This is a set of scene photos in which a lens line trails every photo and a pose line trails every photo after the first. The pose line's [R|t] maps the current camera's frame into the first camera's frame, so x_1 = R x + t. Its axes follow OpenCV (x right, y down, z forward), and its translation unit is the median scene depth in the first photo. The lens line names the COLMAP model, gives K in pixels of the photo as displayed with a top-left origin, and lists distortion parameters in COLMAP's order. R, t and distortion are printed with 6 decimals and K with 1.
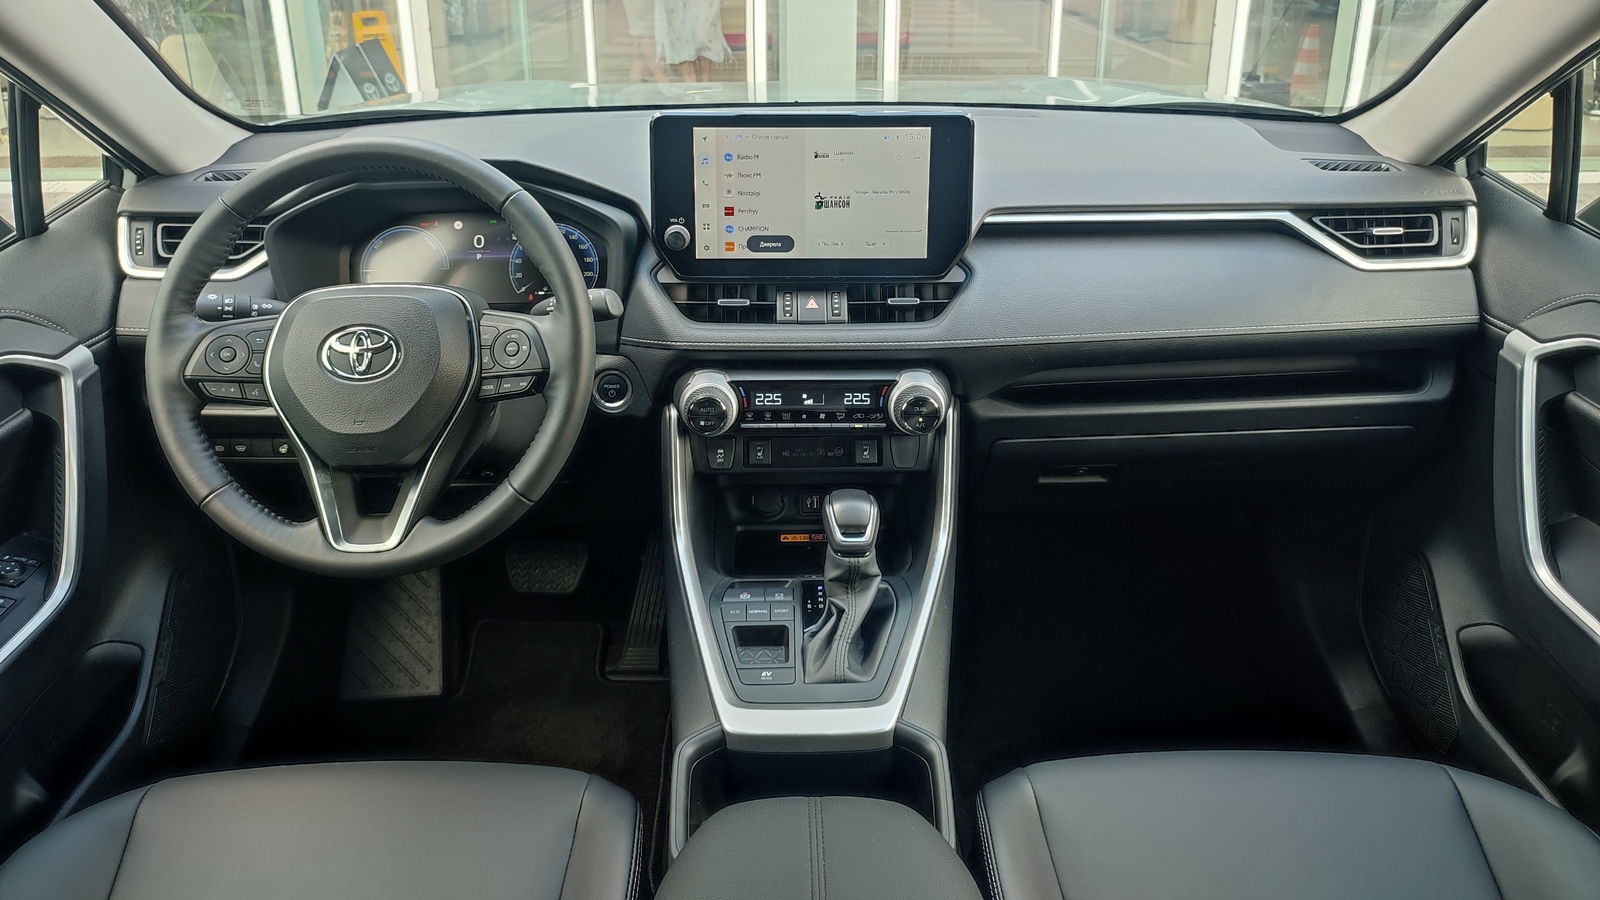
lens RADIAL K [[1153.4, 0, 800.0], [0, 1153.4, 450.0], [0, 0, 1]] dist [0.011523, -0.004595]
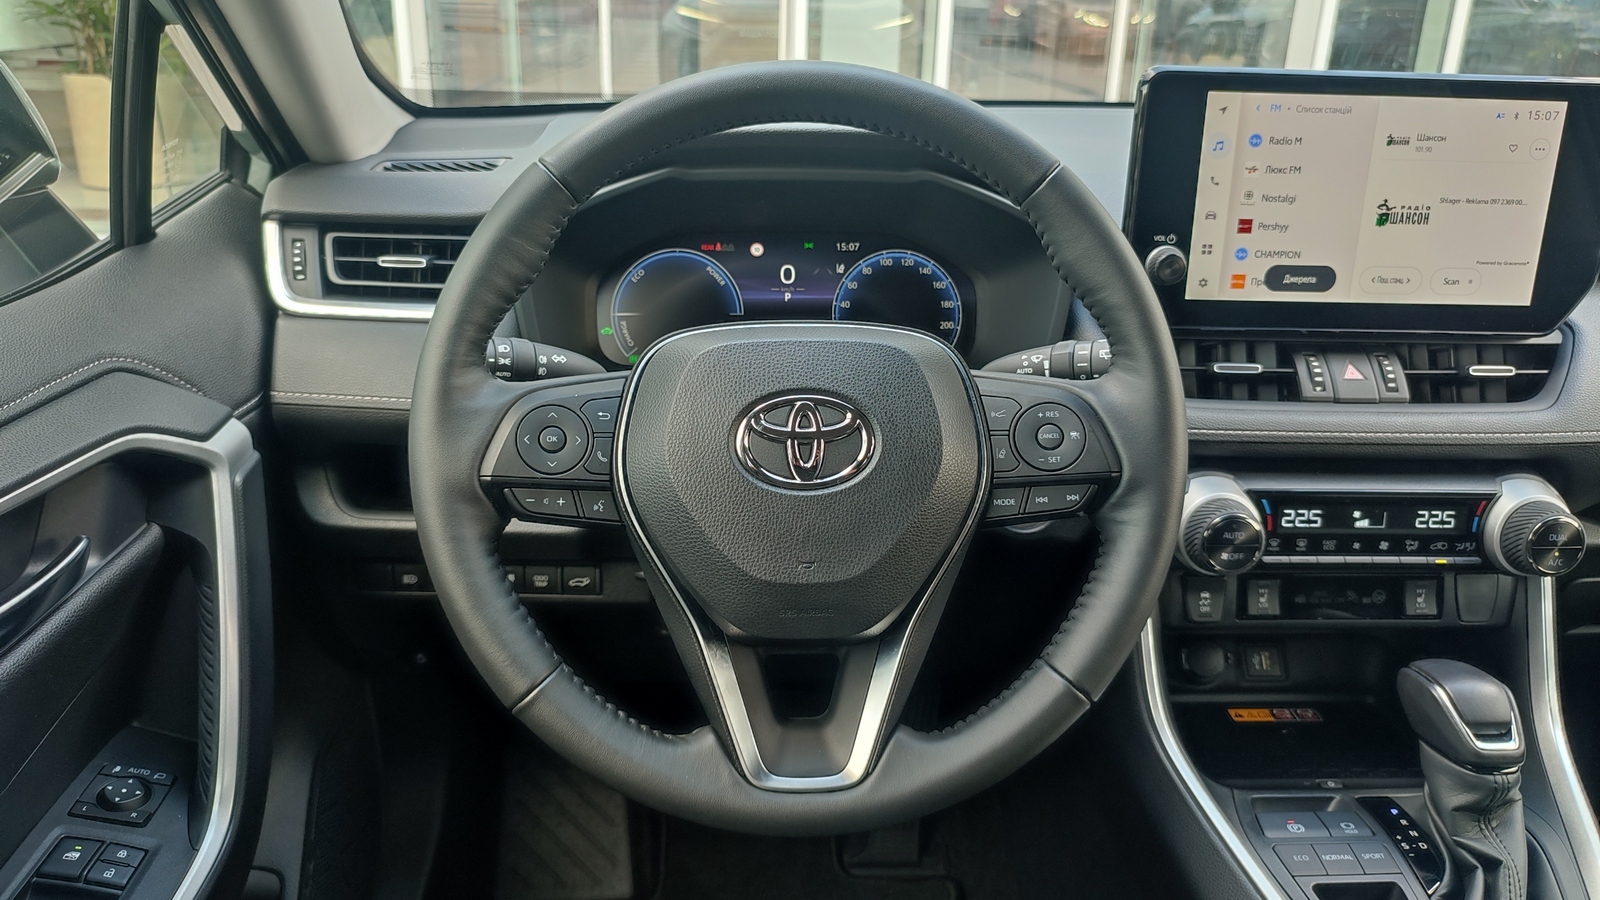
lens RADIAL K [[1154.4, 0, 798.5], [0, 1154.4, 556.5], [0, 0, 1]] dist [0.004621, -0.002789]
pose [[0.998904, 0.010135, 0.045701, -0.339759], [-0.010942, 0.999788, 0.017448, -0.030680], [-0.045514, -0.017929, 0.998803, 0.363235]]
